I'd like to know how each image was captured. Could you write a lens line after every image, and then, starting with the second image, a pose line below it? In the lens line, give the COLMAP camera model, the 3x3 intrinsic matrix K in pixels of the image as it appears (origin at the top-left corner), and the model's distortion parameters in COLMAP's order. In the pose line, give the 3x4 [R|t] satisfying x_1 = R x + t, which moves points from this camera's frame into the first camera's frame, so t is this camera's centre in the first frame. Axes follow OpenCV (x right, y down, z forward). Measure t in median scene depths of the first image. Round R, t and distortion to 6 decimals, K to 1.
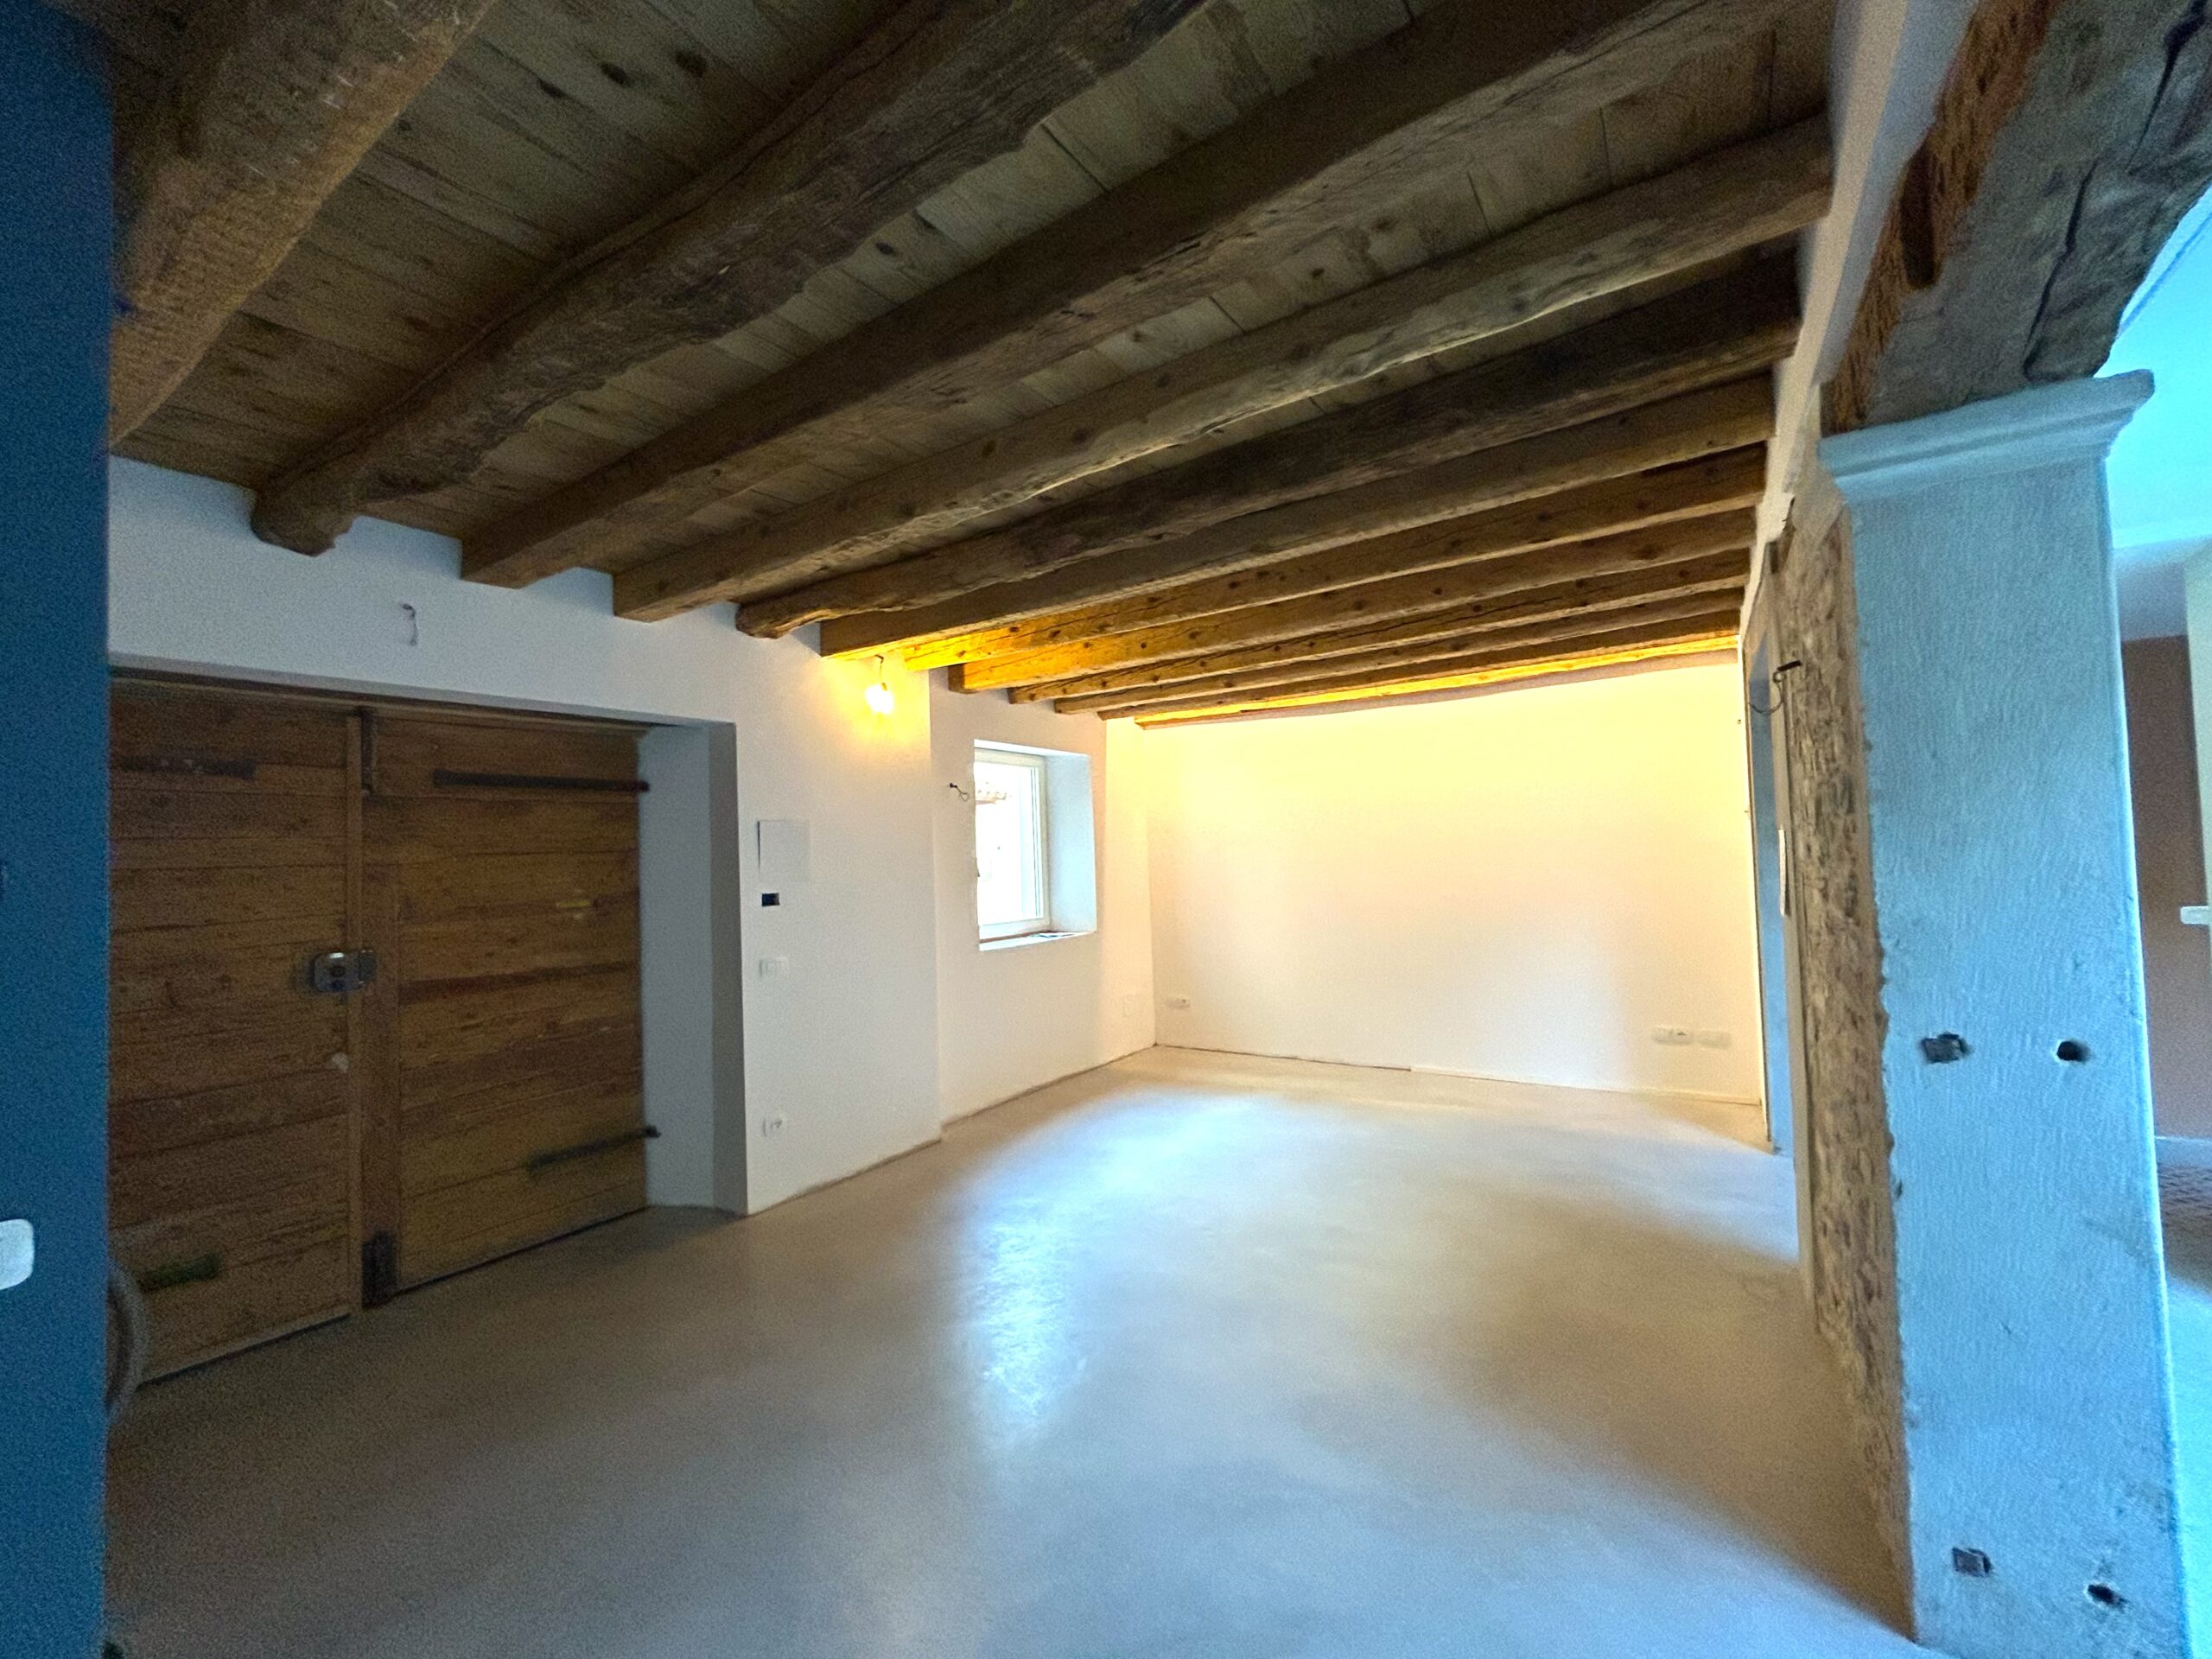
lens RADIAL K [[895.8, 0, 1104.0], [0, 895.8, 825.8], [0, 0, 1]] dist [-0.004196, 0.001169]
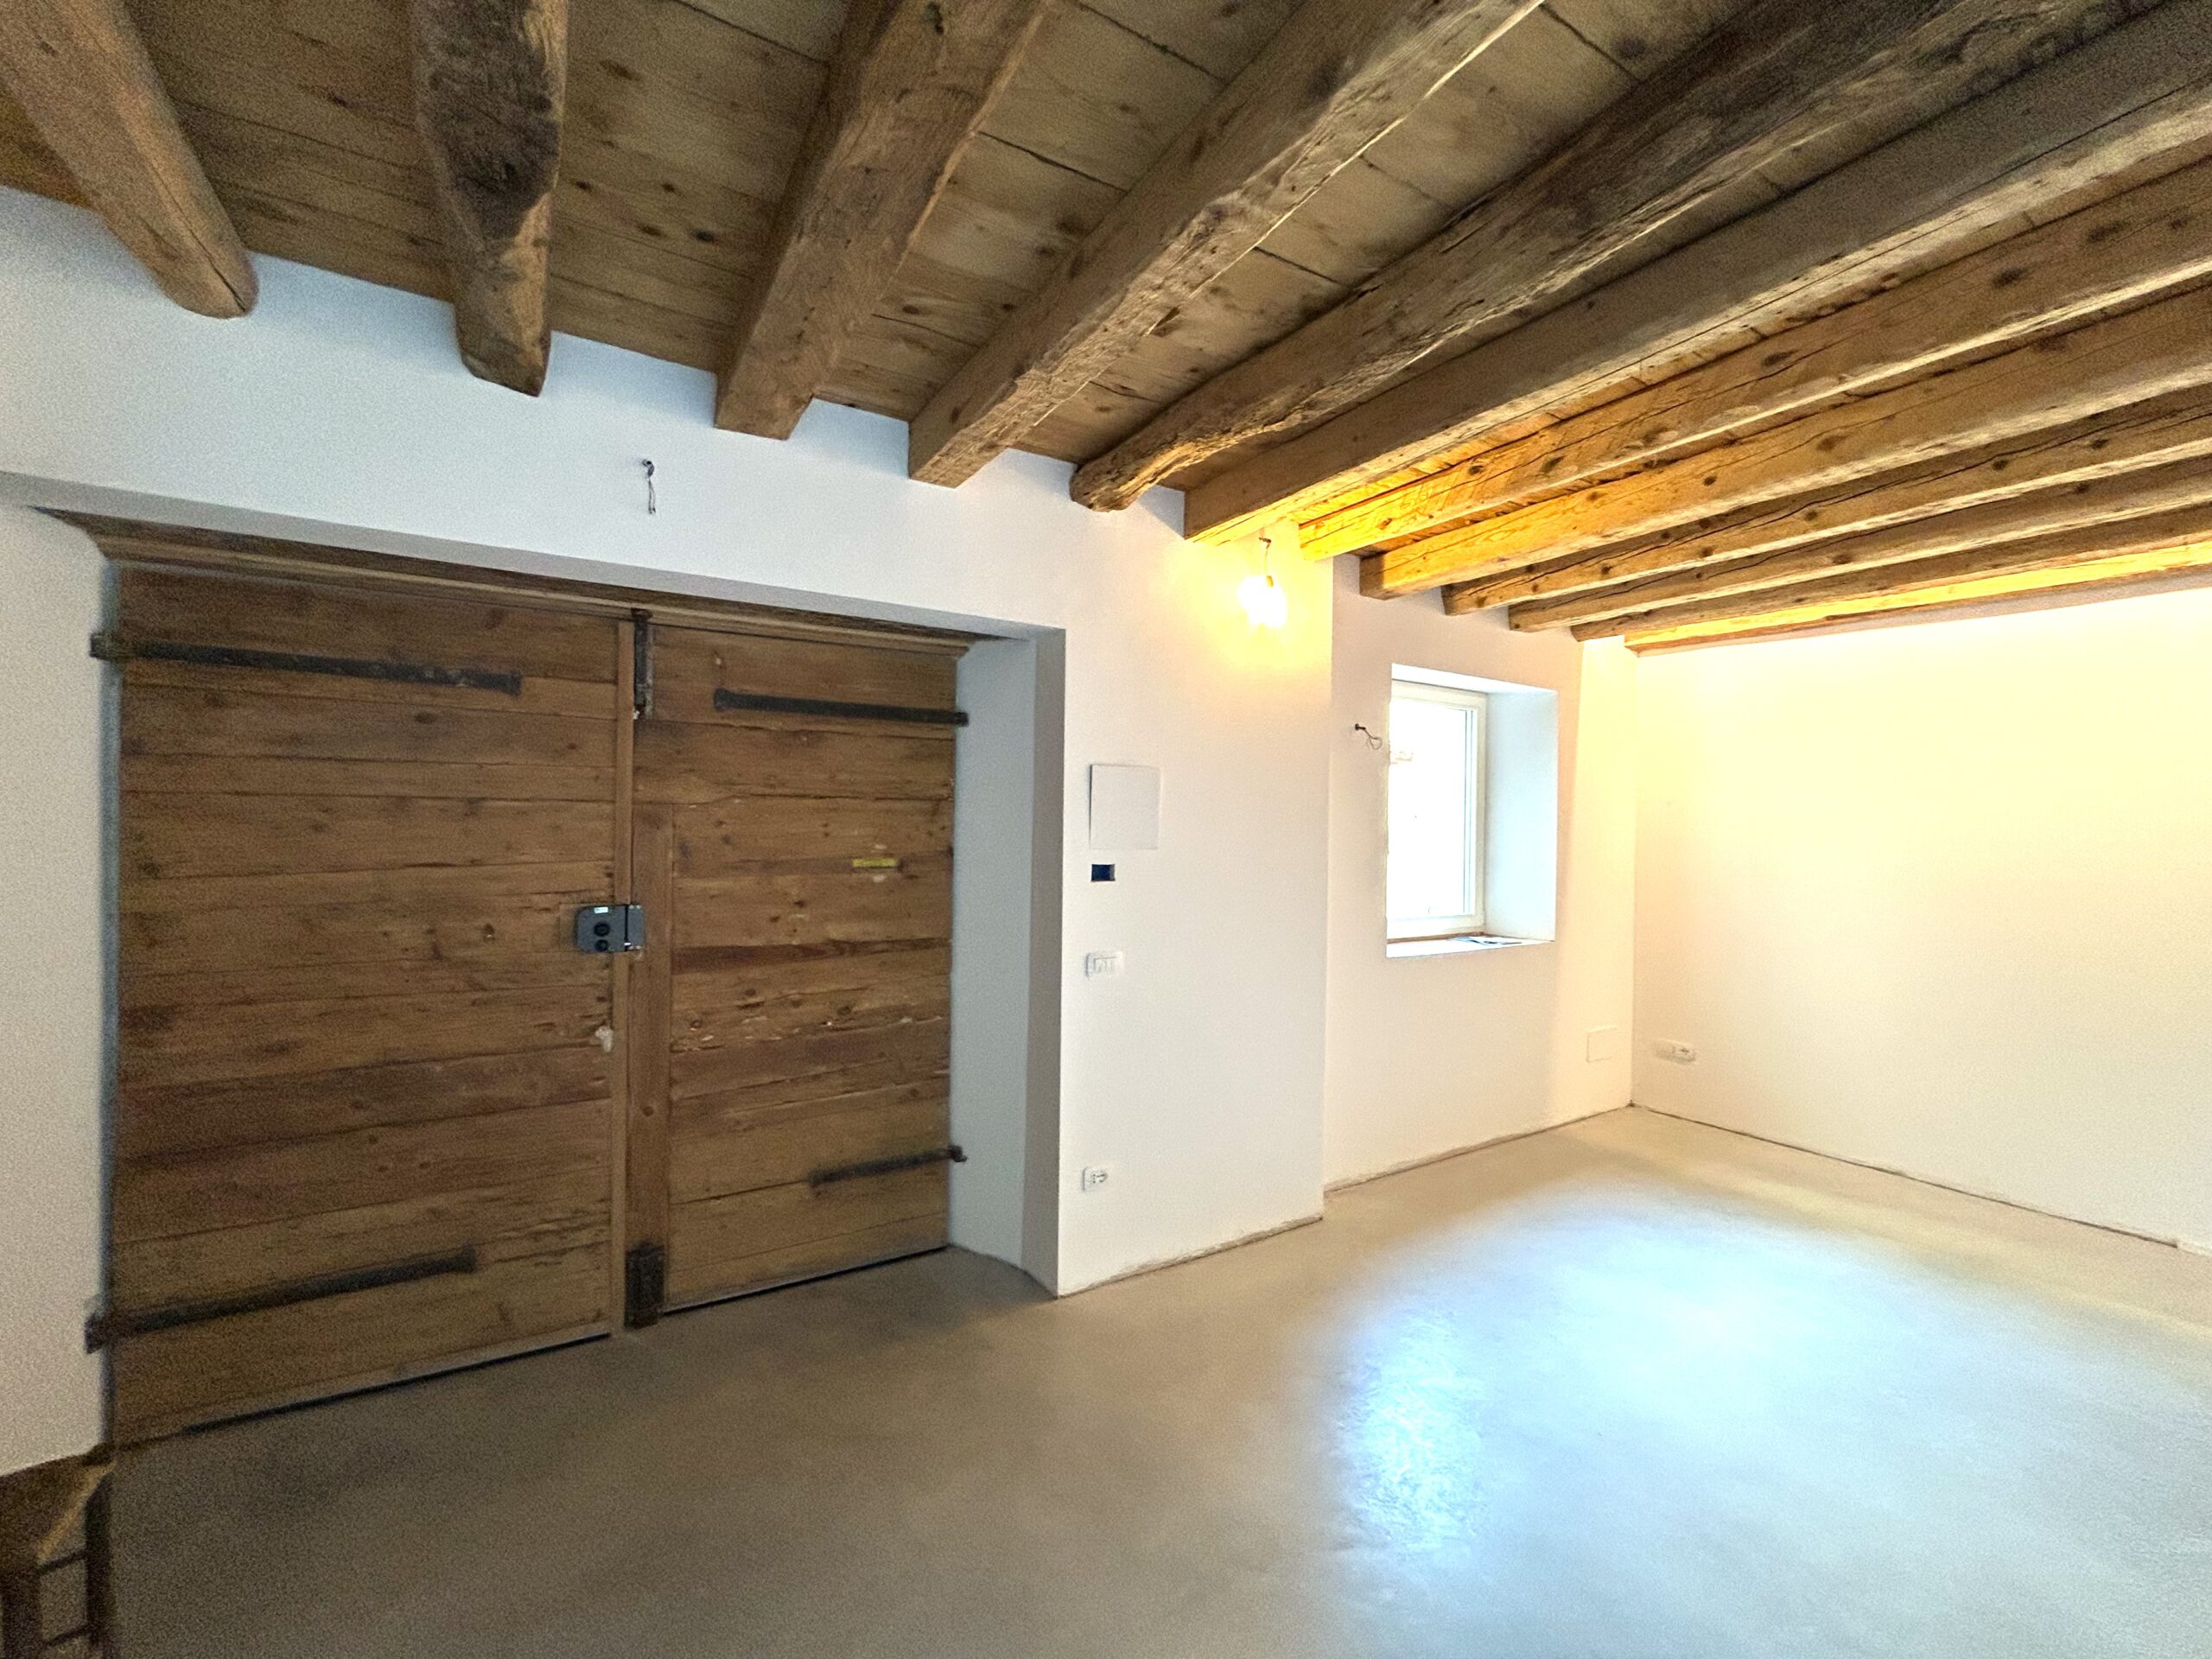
lens RADIAL K [[895.8, 0, 1097.7], [0, 895.8, 826.0], [0, 0, 1]] dist [-0.004196, 0.001169]
pose [[0.907972, 0.047243, -0.416359, -0.080403], [-0.031562, 0.998512, 0.044471, 0.013160], [0.417841, -0.027237, 0.908112, 0.364243]]
